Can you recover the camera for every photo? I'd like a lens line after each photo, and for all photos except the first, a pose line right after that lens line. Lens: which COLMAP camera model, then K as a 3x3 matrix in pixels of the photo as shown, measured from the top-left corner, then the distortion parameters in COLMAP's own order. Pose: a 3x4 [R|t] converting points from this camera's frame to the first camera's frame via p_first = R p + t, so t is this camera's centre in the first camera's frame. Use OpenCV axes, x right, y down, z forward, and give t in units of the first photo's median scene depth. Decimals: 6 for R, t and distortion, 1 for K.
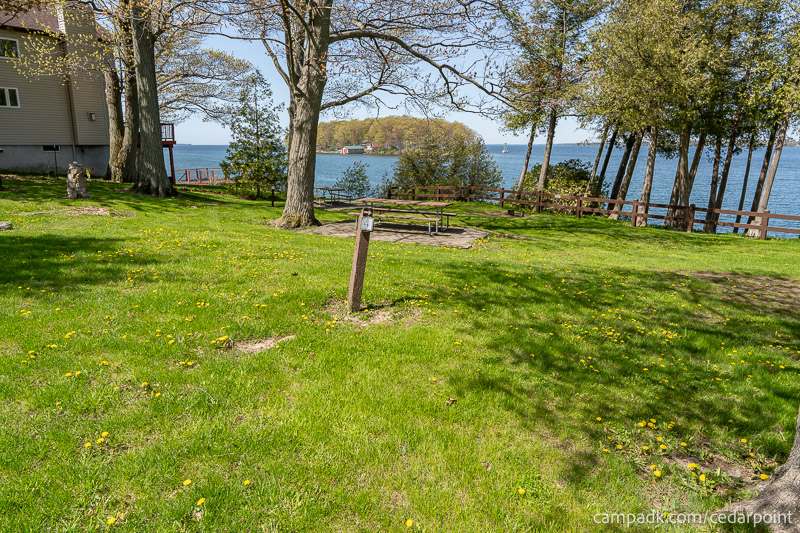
lens RADIAL K [[539.7, 0, 402.8], [0, 539.7, 264.1], [0, 0, 1]] dist [-0.000953, 0.003005]
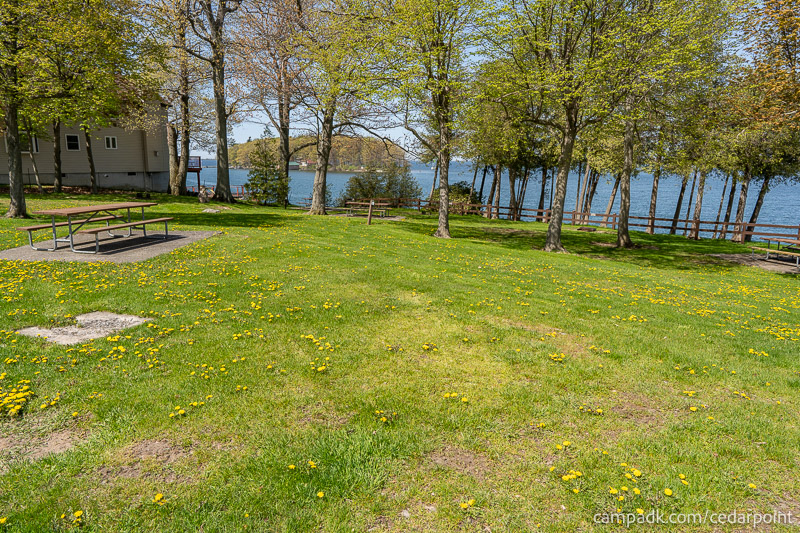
lens RADIAL K [[531.7, 0, 400.0], [0, 531.7, 266.5], [0, 0, 1]] dist [-0.002186, 0.004838]
pose [[0.992989, -0.017764, 0.116868, -0.065945], [0.020300, 0.999583, -0.020546, 0.098750], [-0.116455, 0.022774, 0.992935, -0.601435]]
